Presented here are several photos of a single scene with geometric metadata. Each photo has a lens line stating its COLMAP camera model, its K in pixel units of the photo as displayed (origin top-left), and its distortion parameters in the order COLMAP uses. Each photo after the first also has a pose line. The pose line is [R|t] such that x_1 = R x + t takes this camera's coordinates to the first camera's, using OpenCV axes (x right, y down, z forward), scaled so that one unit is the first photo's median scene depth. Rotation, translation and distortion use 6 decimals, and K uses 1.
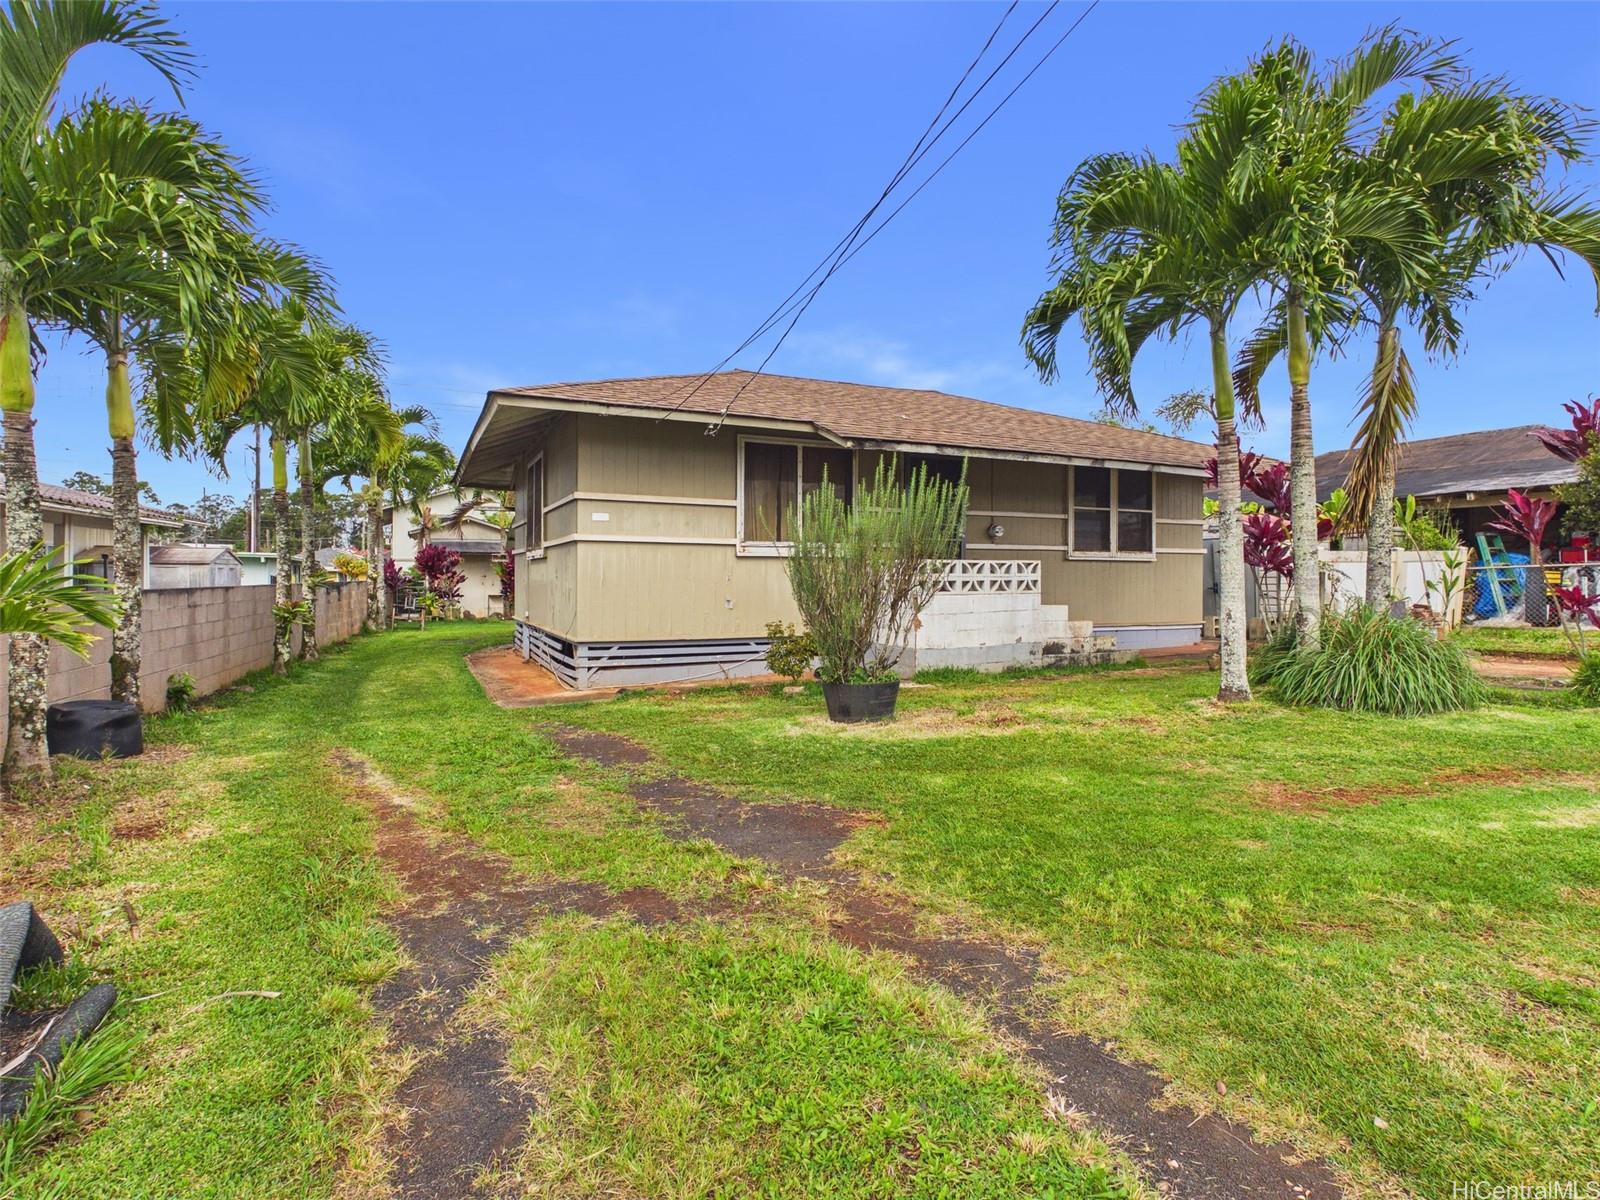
lens RADIAL K [[842.5, 0, 800.5], [0, 842.5, 618.6], [0, 0, 1]] dist [0.002512, 0.000609]
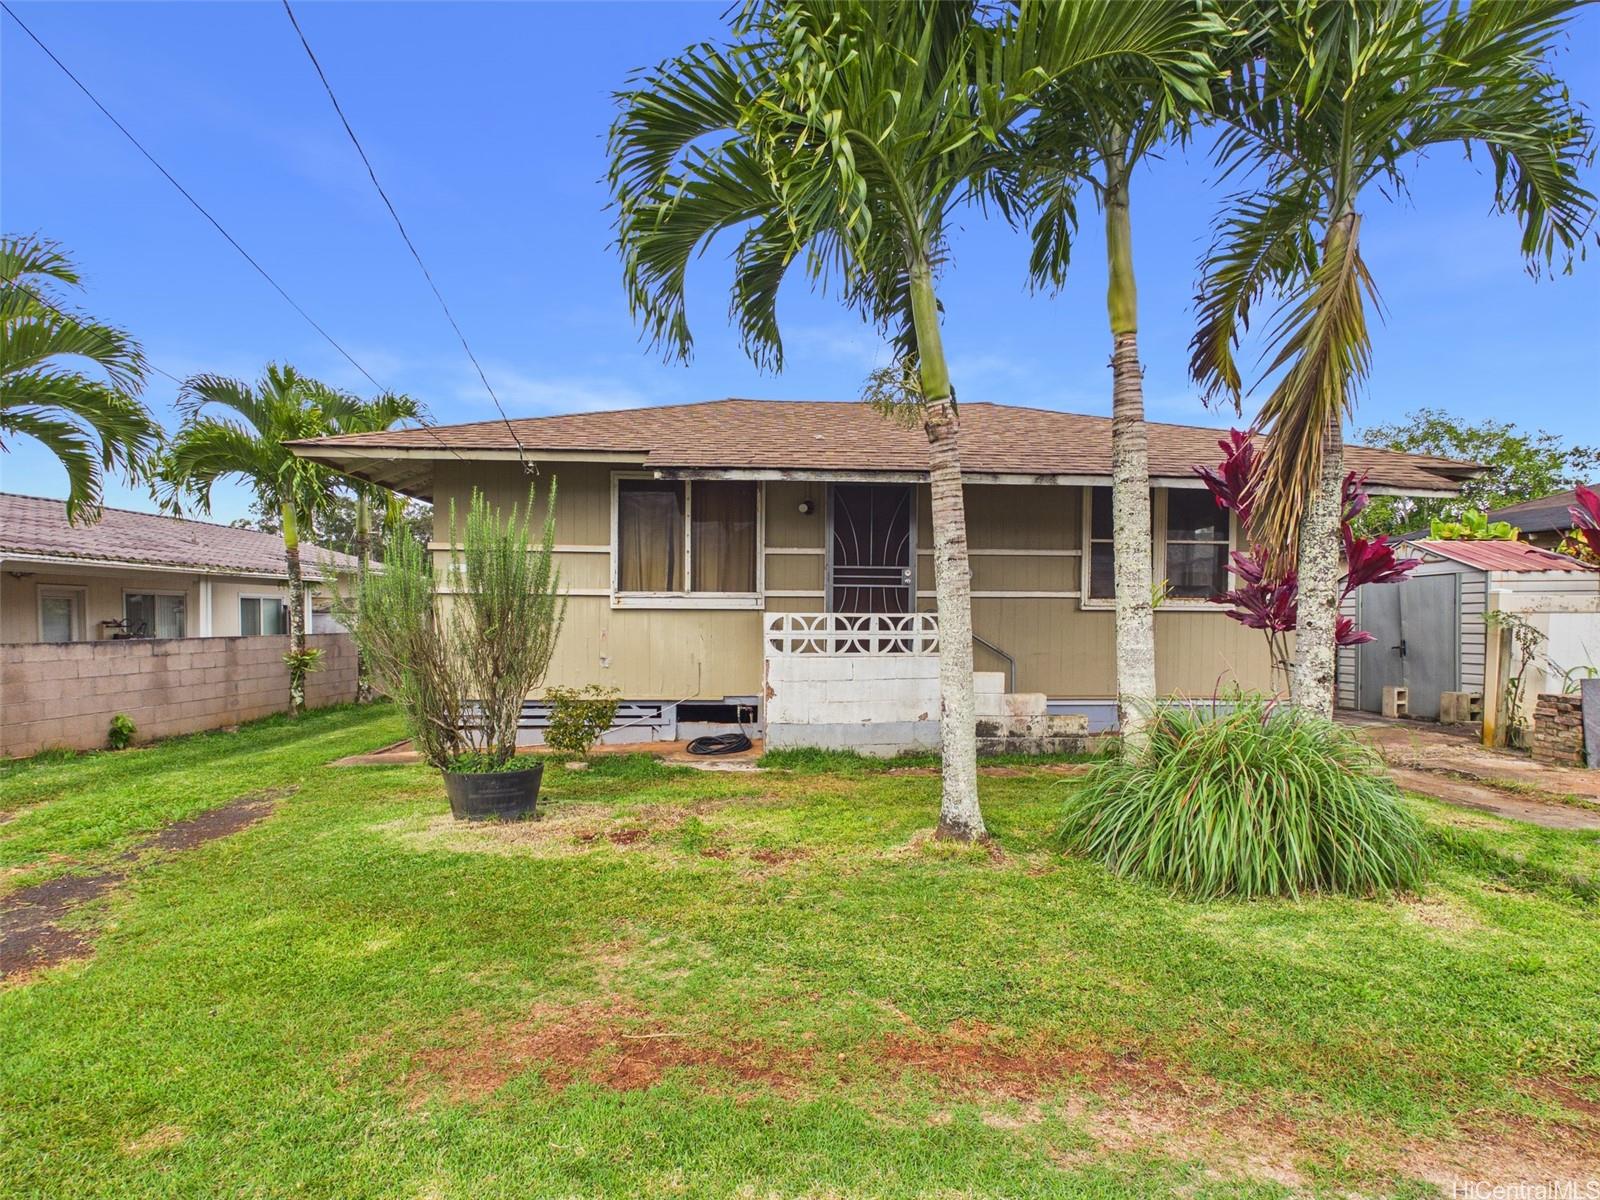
lens RADIAL K [[840.8, 0, 796.2], [0, 840.8, 682.7], [0, 0, 1]] dist [0.002323, 0.000735]
pose [[0.928188, 0.030357, -0.370872, 0.431275], [-0.020743, 0.999338, 0.029886, -0.025926], [0.371534, -0.020046, 0.928203, 0.240045]]
